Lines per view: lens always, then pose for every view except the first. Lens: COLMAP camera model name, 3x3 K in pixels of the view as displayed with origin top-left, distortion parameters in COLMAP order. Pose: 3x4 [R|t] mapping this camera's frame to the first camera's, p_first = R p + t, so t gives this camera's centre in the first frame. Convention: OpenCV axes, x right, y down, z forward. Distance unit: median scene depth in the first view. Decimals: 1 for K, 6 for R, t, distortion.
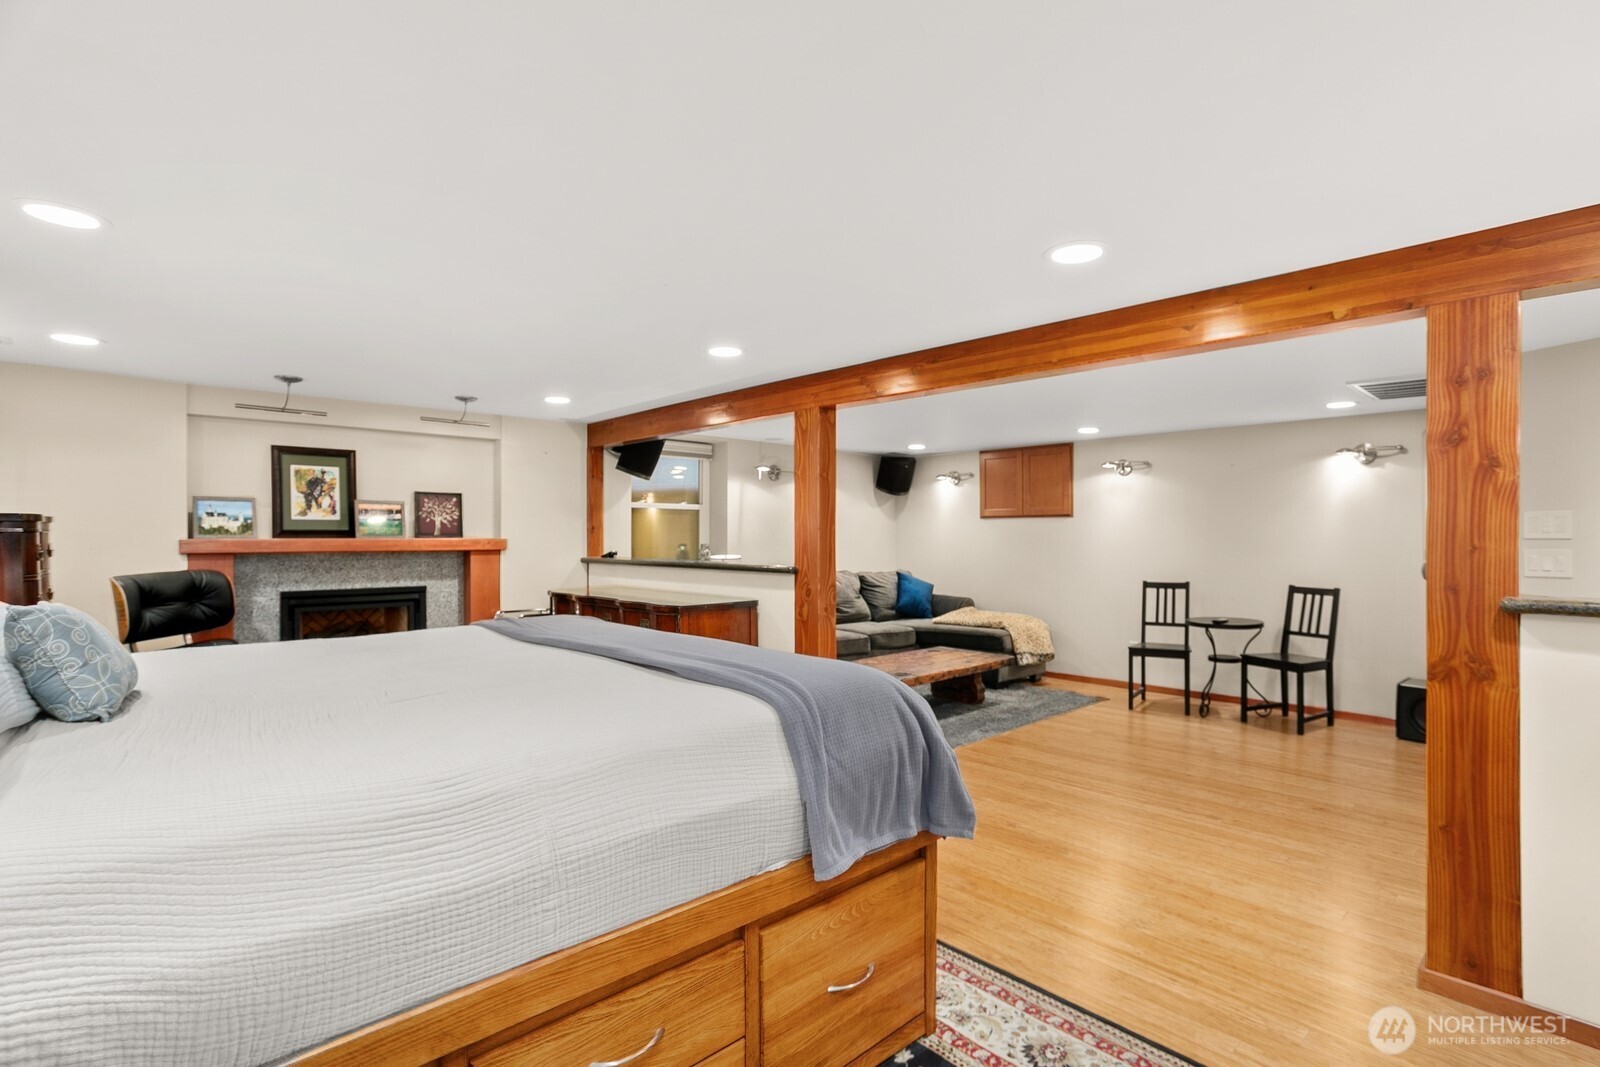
lens RADIAL K [[754.3, 0, 808.7], [0, 754.3, 543.0], [0, 0, 1]] dist [-0.037513, 0.000077]
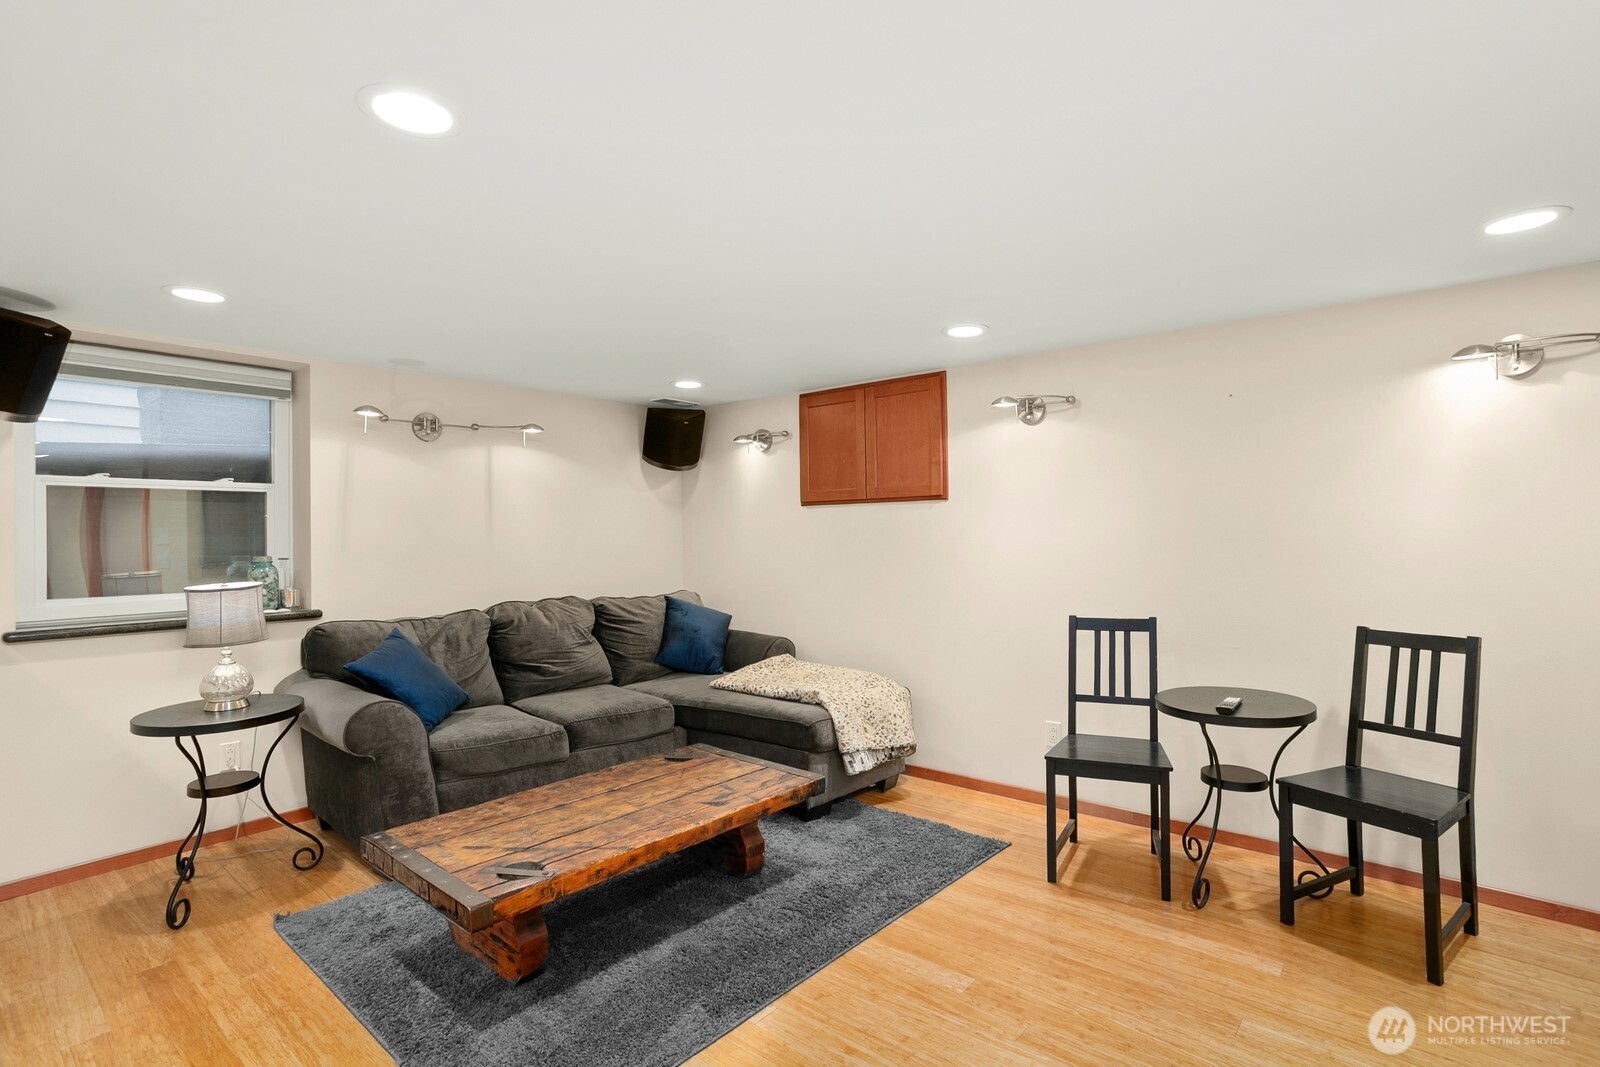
lens RADIAL K [[755.8, 0, 800.0], [0, 755.8, 533.5], [0, 0, 1]] dist [-0.050424, 0.028420]
pose [[0.995350, -0.012698, 0.095489, 0.207855], [0.013459, 0.999883, -0.007323, -0.006604], [-0.095384, 0.008574, 0.995404, 0.491672]]
